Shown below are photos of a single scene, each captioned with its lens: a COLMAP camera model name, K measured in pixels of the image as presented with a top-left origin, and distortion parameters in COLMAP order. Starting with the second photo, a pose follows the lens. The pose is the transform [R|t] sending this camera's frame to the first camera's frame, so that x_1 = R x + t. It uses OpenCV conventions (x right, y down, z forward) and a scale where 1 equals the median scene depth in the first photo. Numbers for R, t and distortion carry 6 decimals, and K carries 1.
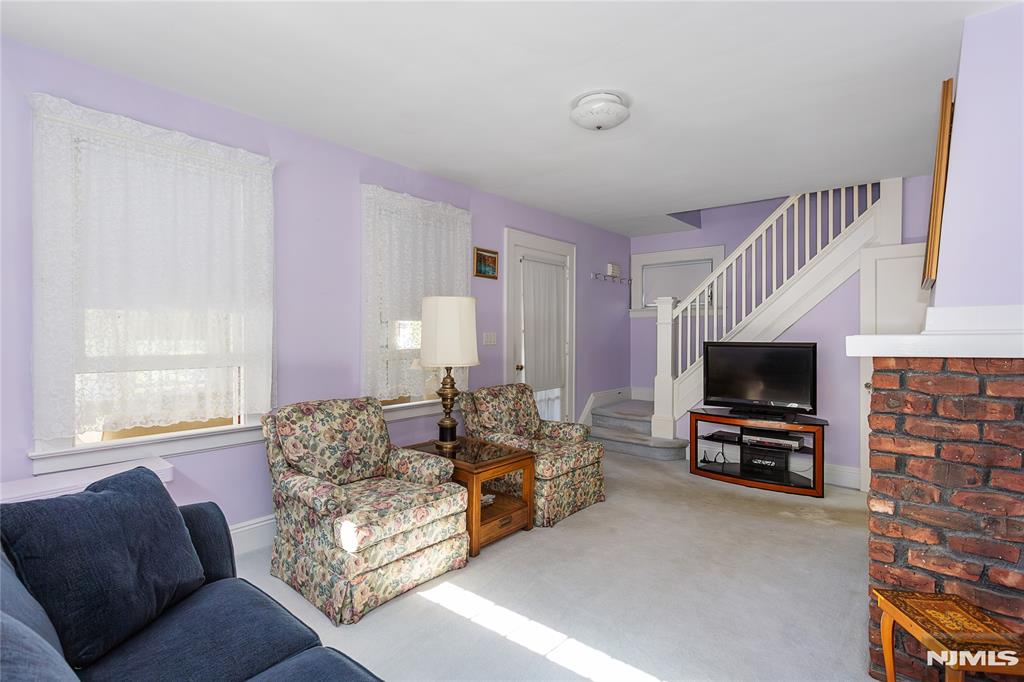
lens RADIAL K [[495.9, 0, 508.9], [0, 495.9, 337.6], [0, 0, 1]] dist [0.001096, 0.000912]
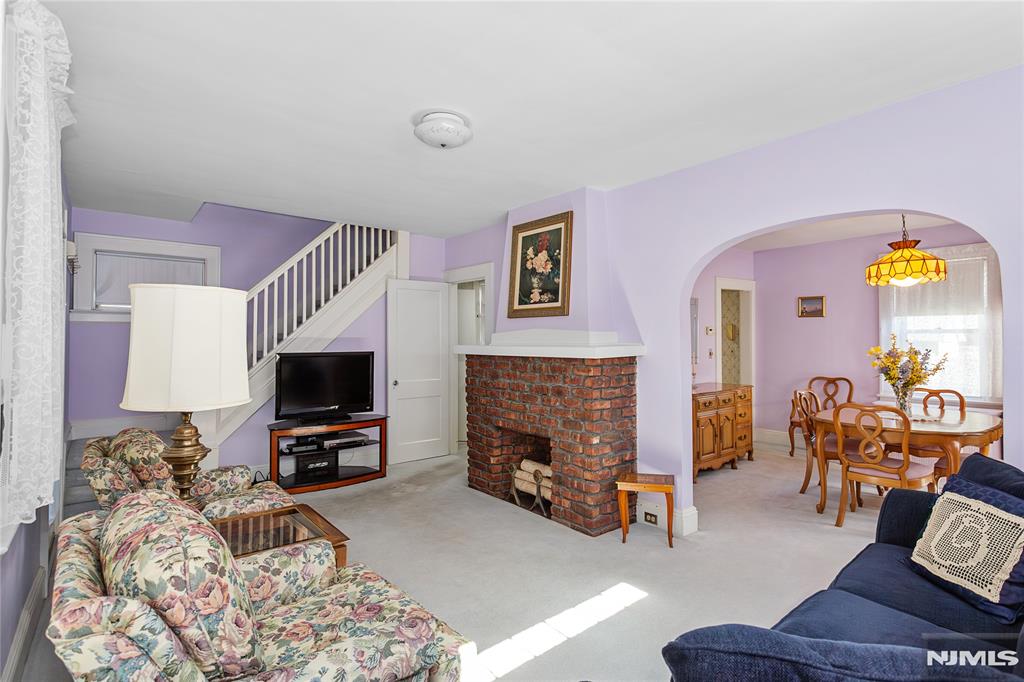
lens RADIAL K [[495.9, 0, 506.9], [0, 495.9, 334.8], [0, 0, 1]] dist [0.001096, 0.000912]
pose [[0.207034, 0.008638, 0.978296, -0.706657], [0.010316, 0.999886, -0.011012, -0.020012], [-0.978279, 0.012372, 0.206921, 0.599067]]
